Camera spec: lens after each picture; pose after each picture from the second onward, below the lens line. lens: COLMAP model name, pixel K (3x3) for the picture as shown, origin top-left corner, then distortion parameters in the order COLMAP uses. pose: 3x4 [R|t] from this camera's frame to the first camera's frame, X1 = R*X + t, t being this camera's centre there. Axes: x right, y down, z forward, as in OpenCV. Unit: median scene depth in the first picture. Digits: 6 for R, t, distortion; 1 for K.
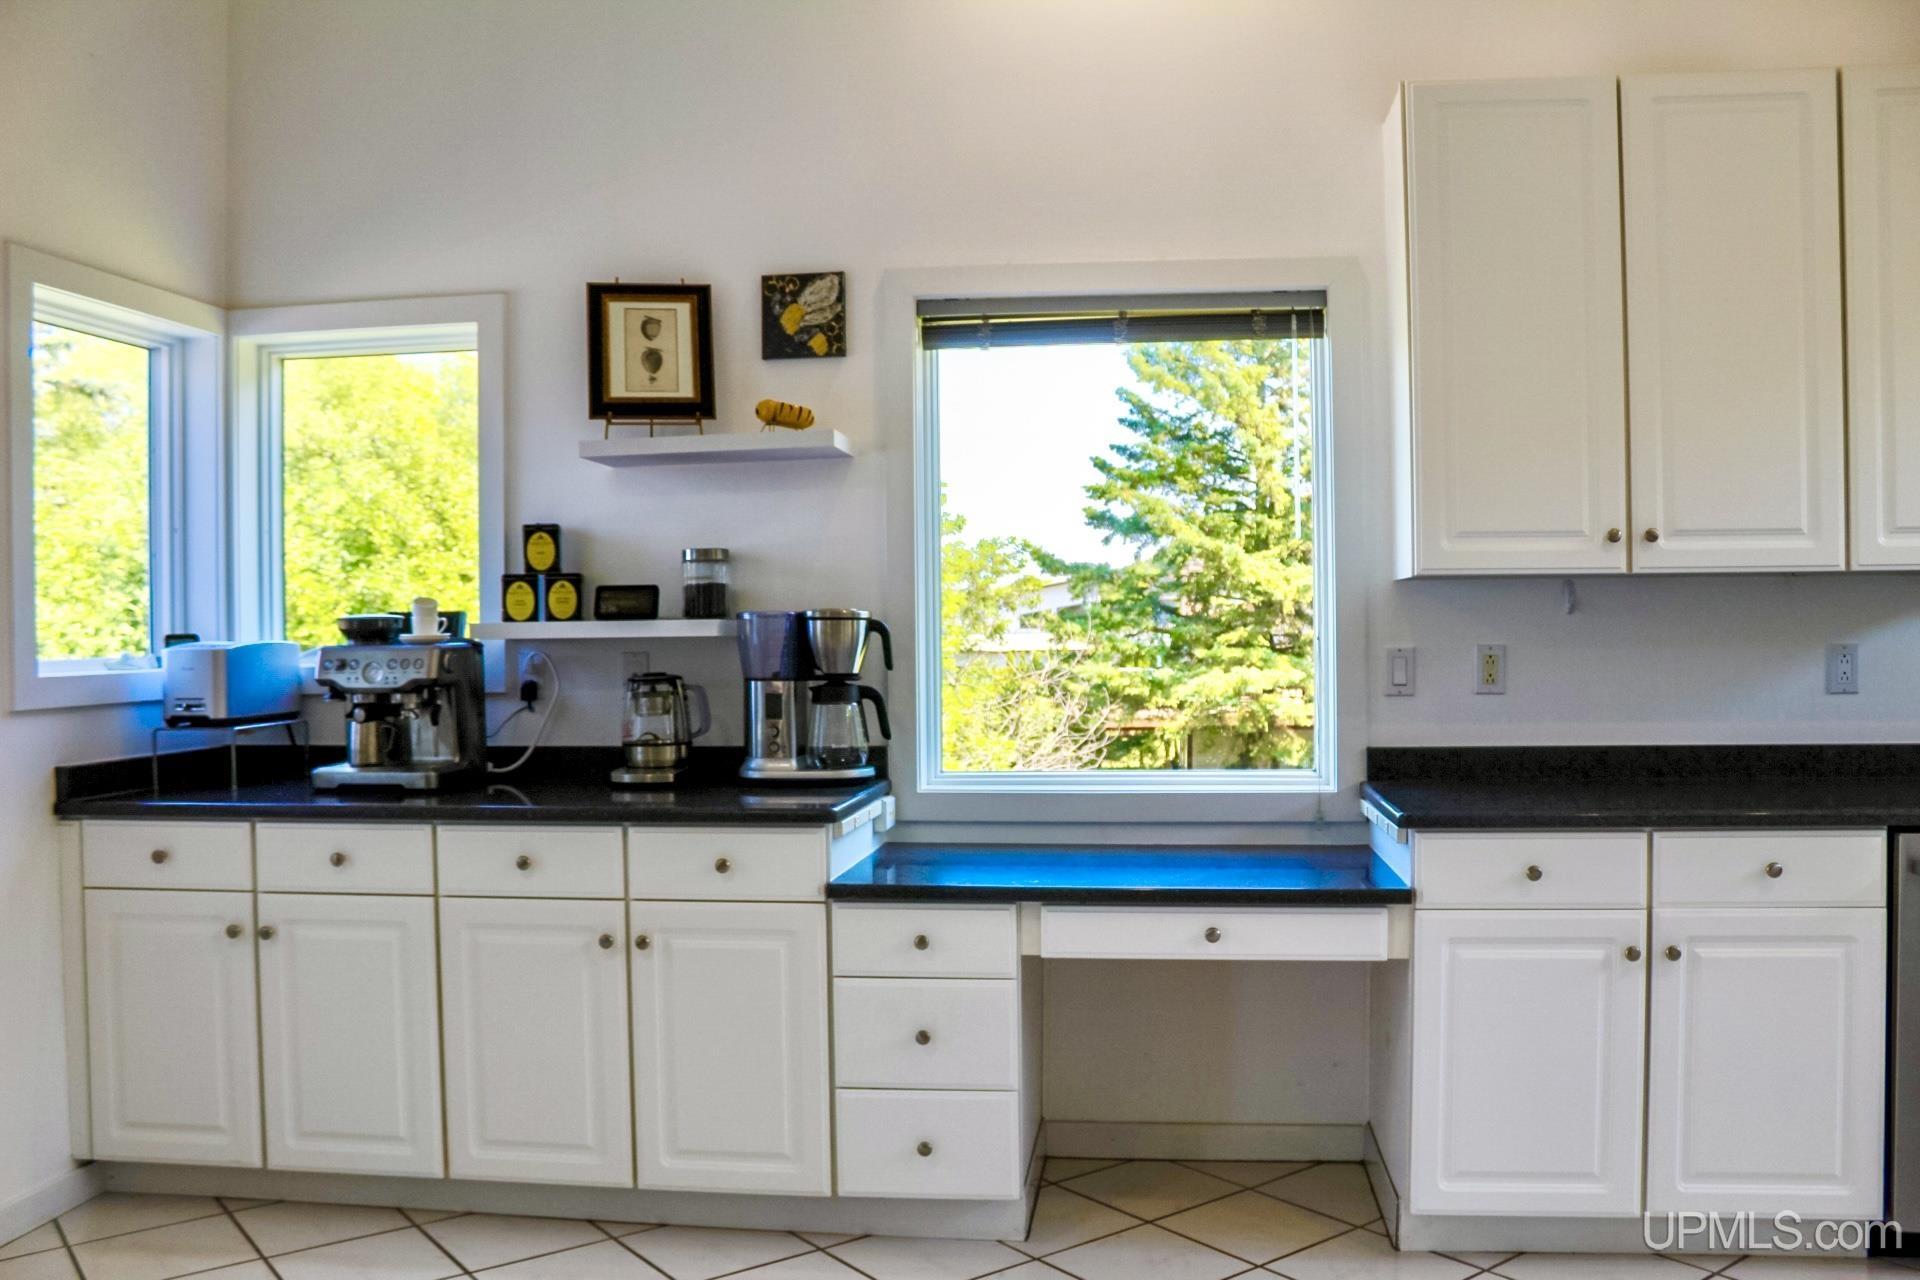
lens RADIAL K [[1618.1, 0, 949.6], [0, 1618.1, 662.8], [0, 0, 1]] dist [-0.172317, 0.172316]
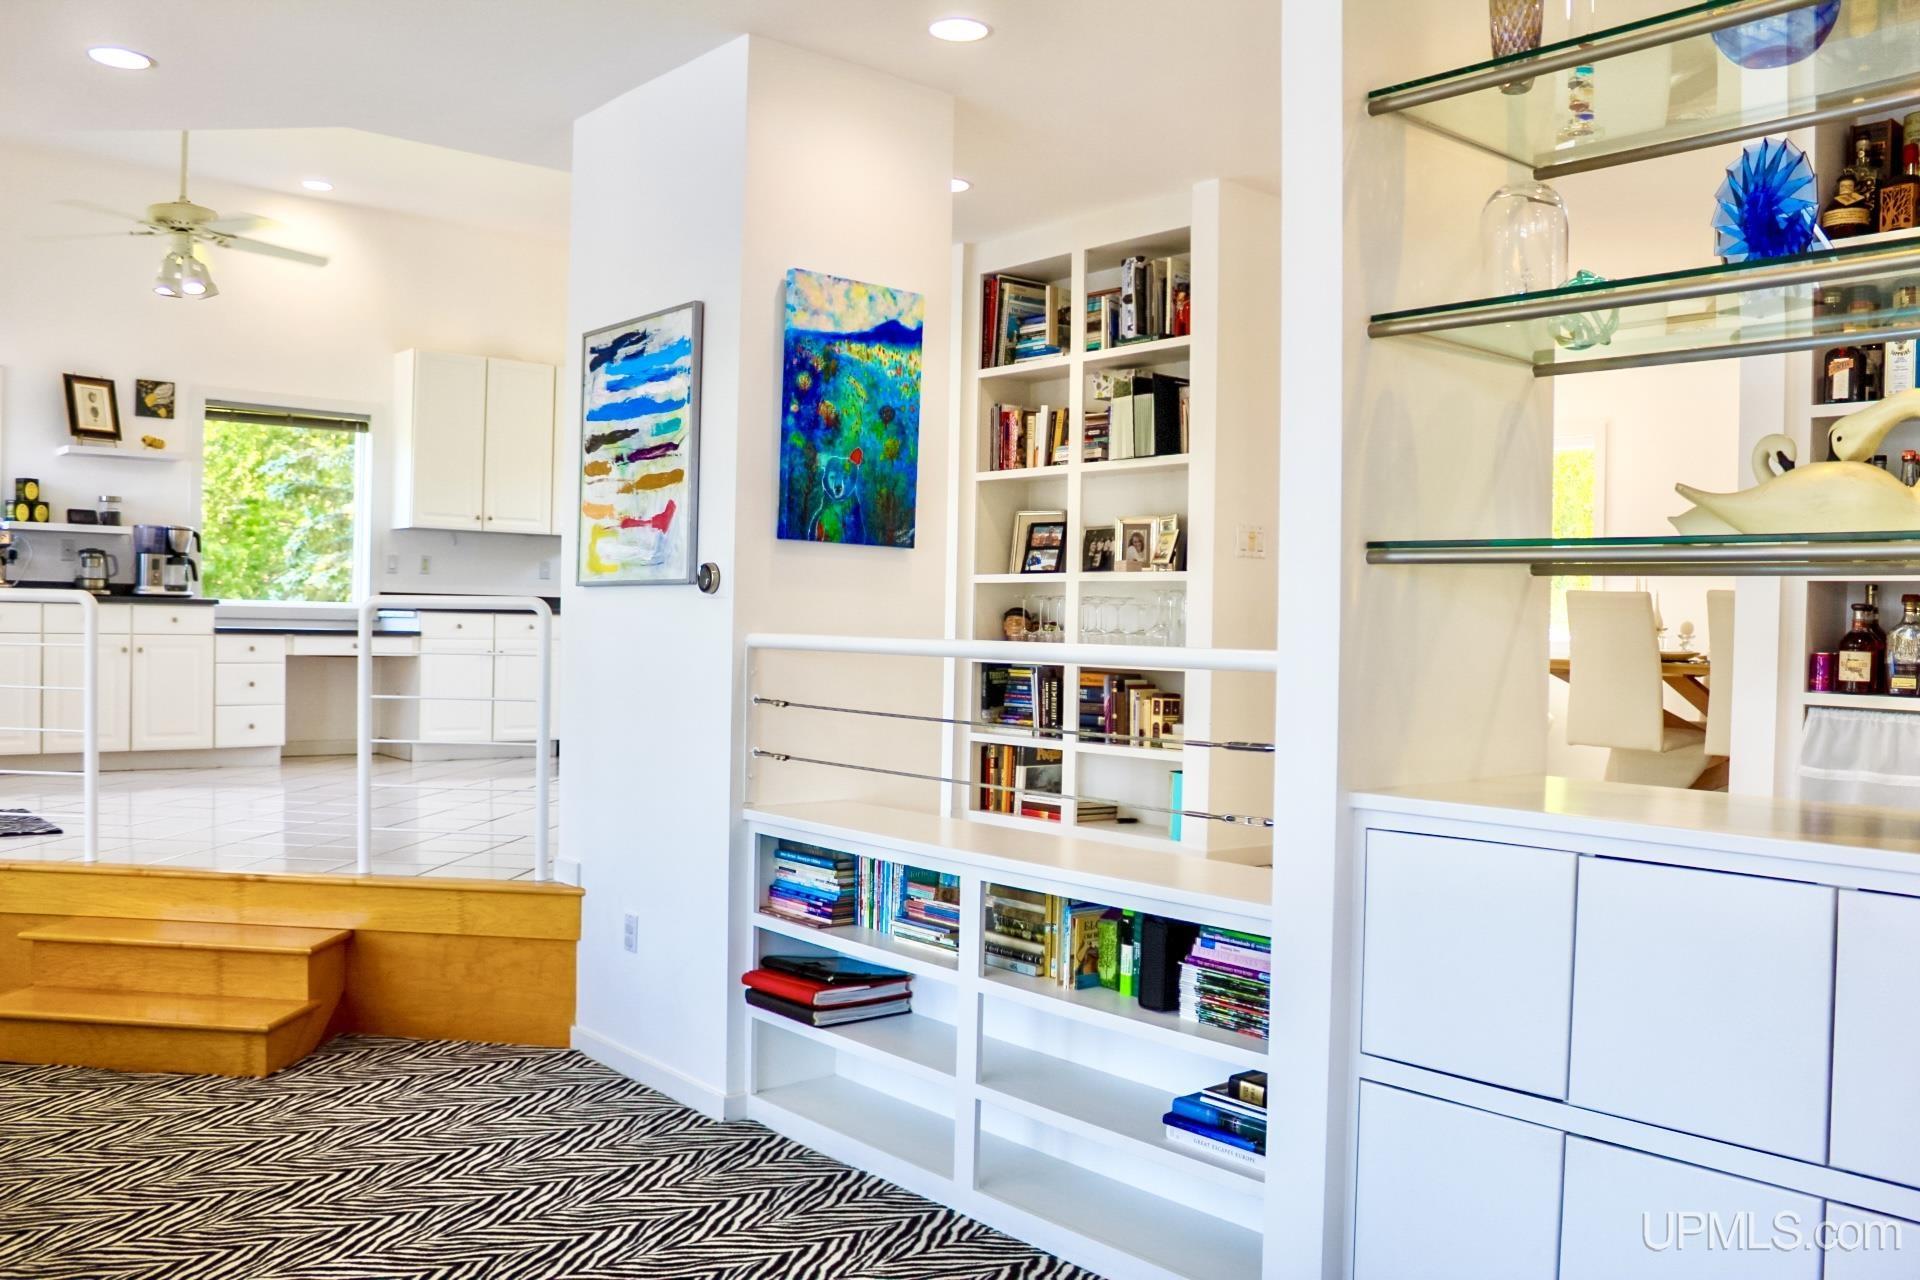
lens RADIAL K [[1618.1, 0, 949.6], [0, 1618.1, 662.8], [0, 0, 1]] dist [-0.172317, 0.172316]
pose [[0.681258, 0.010649, 0.731966, -0.991793], [-0.017857, 0.999838, 0.002073, 0.144920], [-0.731826, -0.014483, 0.681338, -1.436264]]
